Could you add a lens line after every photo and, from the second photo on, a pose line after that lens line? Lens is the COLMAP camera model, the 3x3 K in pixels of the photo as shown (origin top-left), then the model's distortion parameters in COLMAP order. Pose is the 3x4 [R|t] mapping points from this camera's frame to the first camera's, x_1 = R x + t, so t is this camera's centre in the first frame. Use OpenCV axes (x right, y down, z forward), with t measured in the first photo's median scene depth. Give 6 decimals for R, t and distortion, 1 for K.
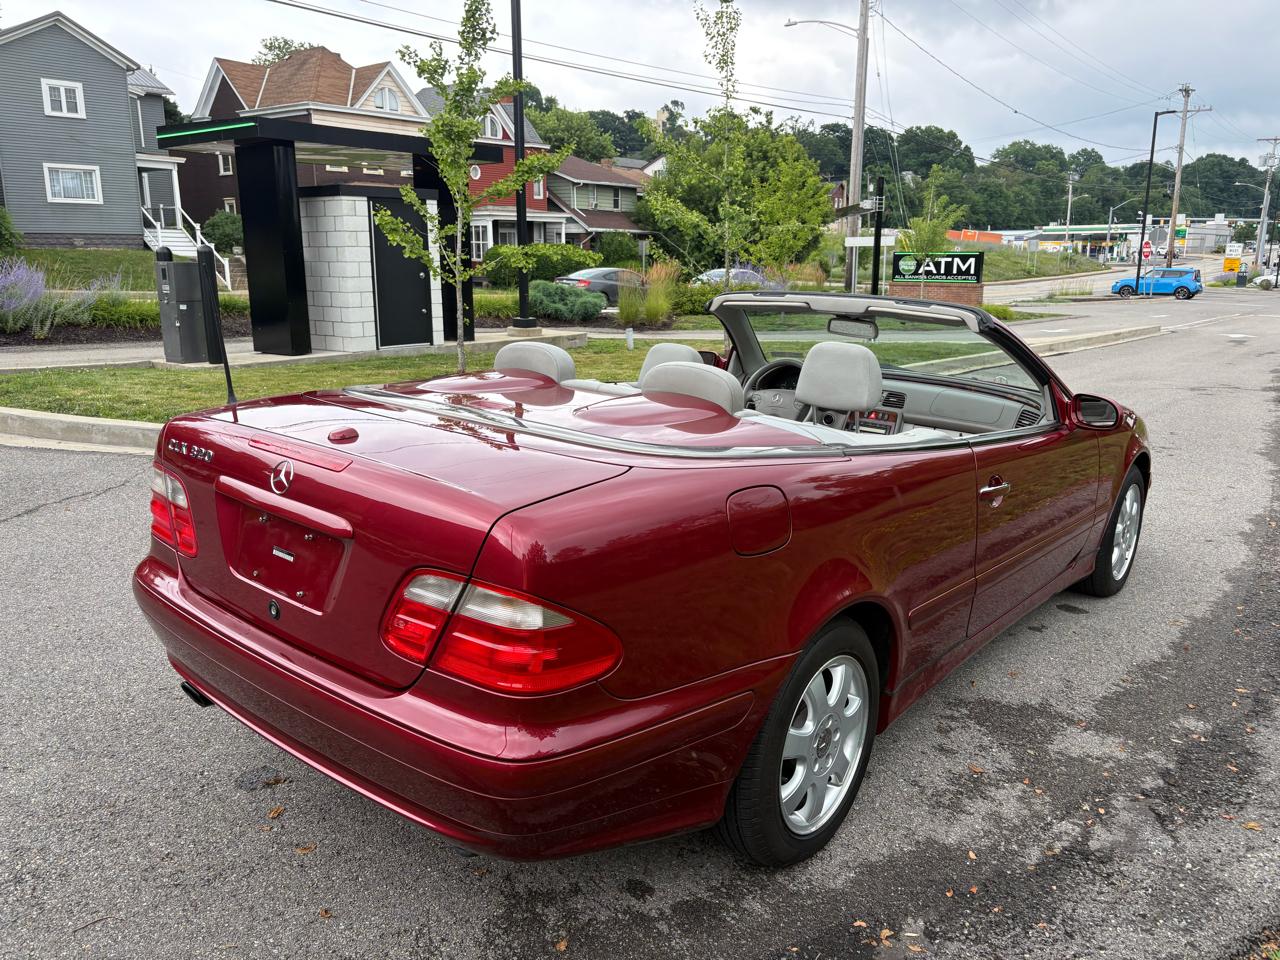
lens RADIAL K [[965.2, 0, 625.0], [0, 965.2, 479.8], [0, 0, 1]] dist [0.048941, -0.050276]
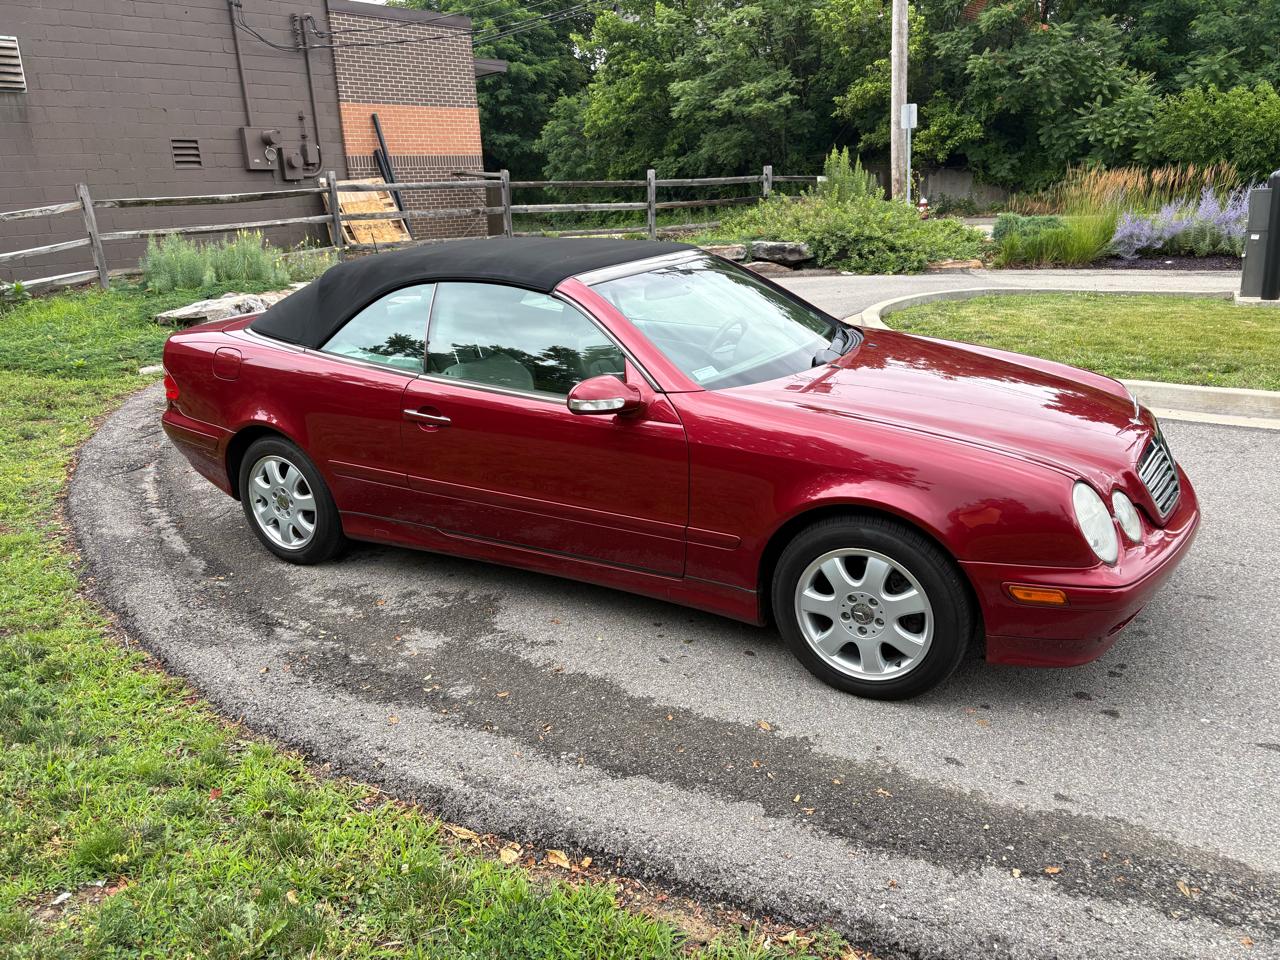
lens RADIAL K [[965.2, 0, 635.2], [0, 965.2, 471.6], [0, 0, 1]] dist [0.048941, -0.050276]
pose [[0.165150, 0.248690, -0.954400, 1.315243], [-0.174791, 0.959750, 0.219838, -0.197044], [0.970656, 0.130514, 0.201972, 0.806241]]
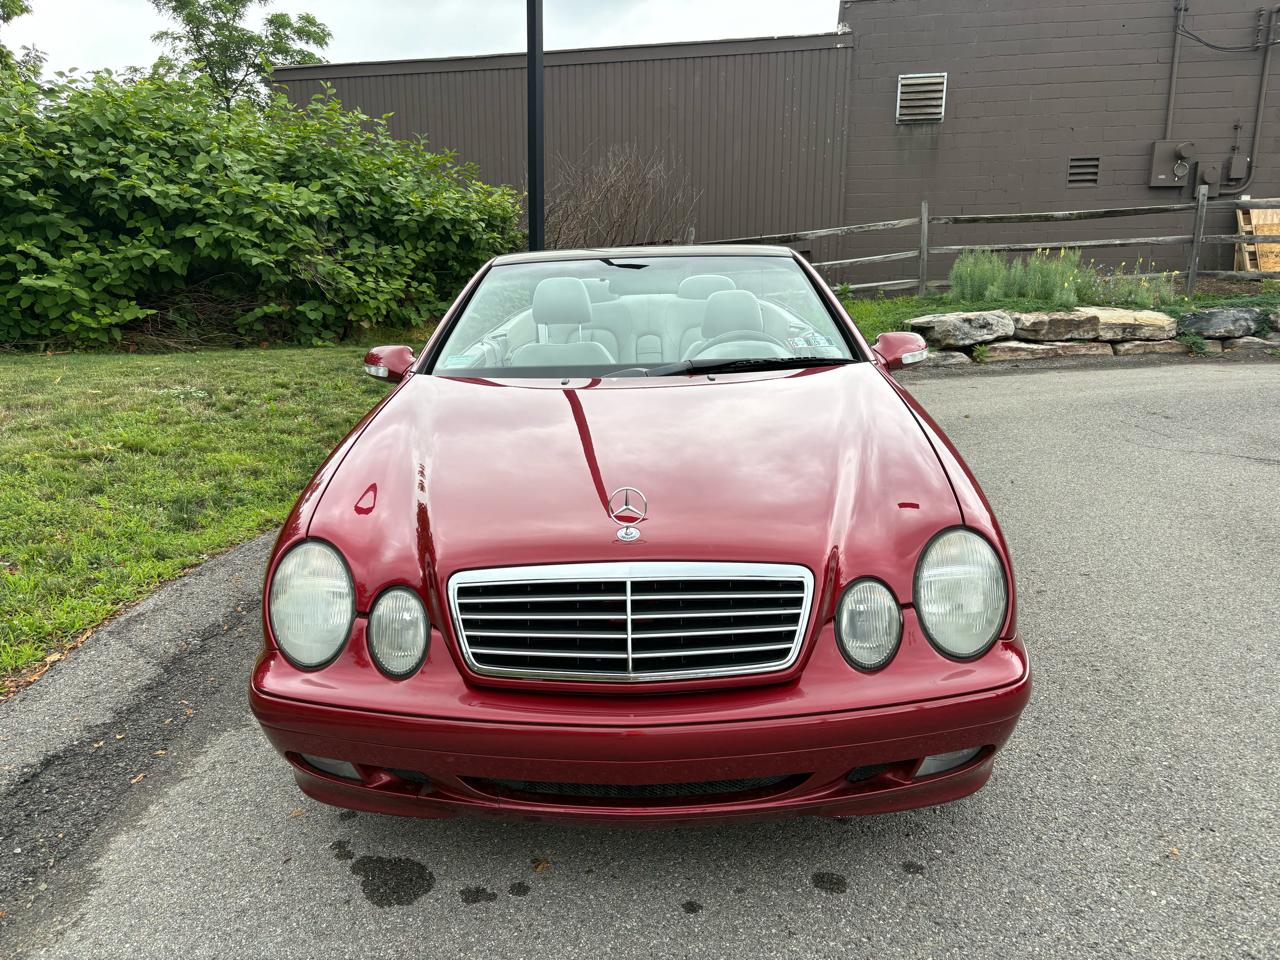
lens RADIAL K [[965.2, 0, 627.0], [0, 965.2, 478.2], [0, 0, 1]] dist [0.048941, -0.050276]
pose [[-0.786036, 0.127132, -0.604967, 0.845735], [-0.144486, 0.913736, 0.379751, -0.343747], [0.601058, 0.385907, -0.699860, 1.750519]]
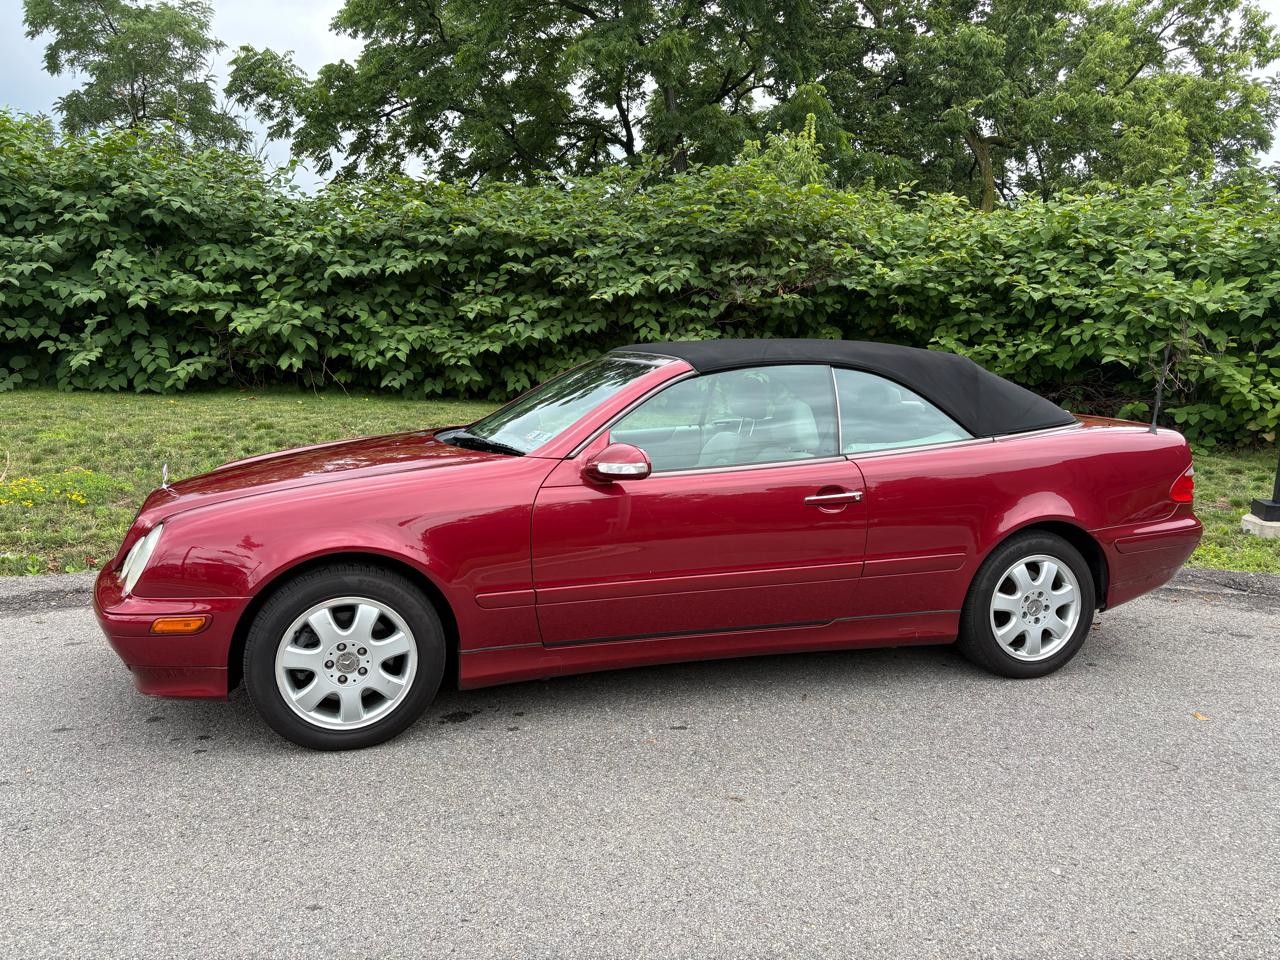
lens RADIAL K [[965.2, 0, 651.4], [0, 965.2, 482.2], [0, 0, 1]] dist [0.048941, -0.050276]
pose [[-0.842432, -0.128268, 0.523312, -0.397453], [0.074355, 0.934281, 0.348698, -0.436038], [-0.533647, 0.332665, -0.777531, 1.906479]]
